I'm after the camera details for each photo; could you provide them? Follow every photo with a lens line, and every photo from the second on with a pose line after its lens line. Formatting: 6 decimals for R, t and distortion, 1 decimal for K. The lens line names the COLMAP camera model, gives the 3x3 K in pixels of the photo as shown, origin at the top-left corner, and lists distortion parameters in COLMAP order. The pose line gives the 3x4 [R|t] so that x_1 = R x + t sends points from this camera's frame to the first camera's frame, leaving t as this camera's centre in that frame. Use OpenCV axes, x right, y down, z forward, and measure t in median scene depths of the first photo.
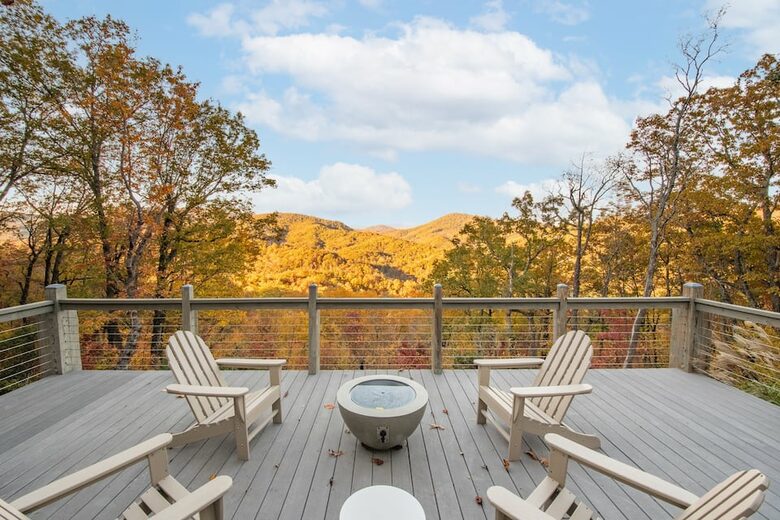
lens RADIAL K [[340.7, 0, 390.0], [0, 340.7, 260.0], [0, 0, 1]] dist [-0.032499, -0.000646]
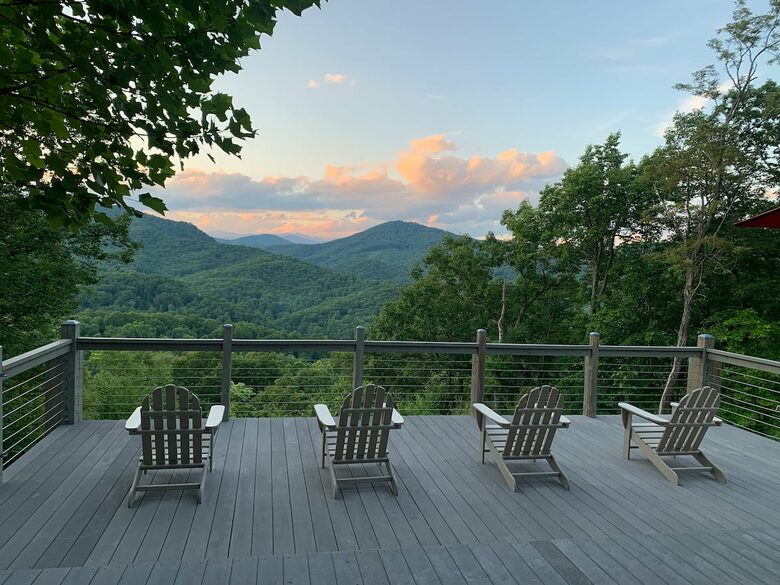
lens RADIAL K [[583.7, 0, 394.6], [0, 583.7, 290.8], [0, 0, 1]] dist [-0.002804, 0.001177]
pose [[0.980808, 0.036081, 0.191606, -0.292752], [-0.033484, 0.999299, -0.016771, -0.005414], [-0.192077, 0.010034, 0.981329, -0.432181]]
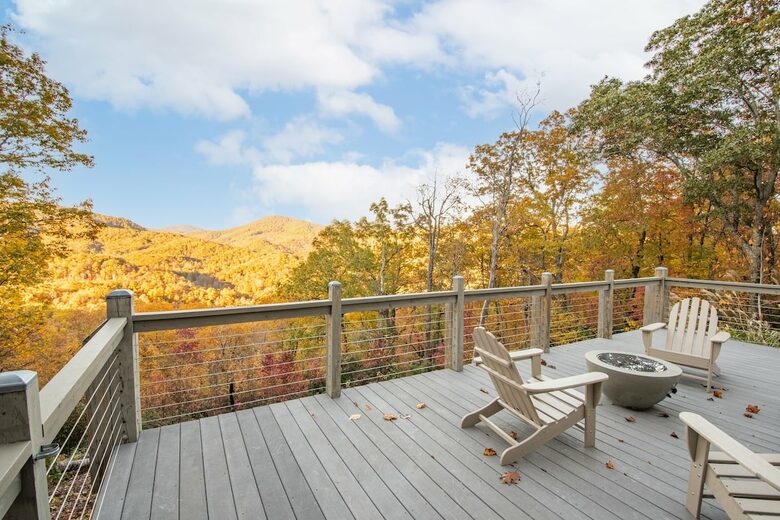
lens RADIAL K [[348.5, 0, 390.2], [0, 348.5, 265.2], [0, 0, 1]] dist [-0.025701, -0.000143]
pose [[0.872730, -0.015046, 0.487971, -0.560514], [0.014189, 0.999884, 0.005452, 0.018896], [-0.487996, 0.002165, 0.872843, 0.143251]]
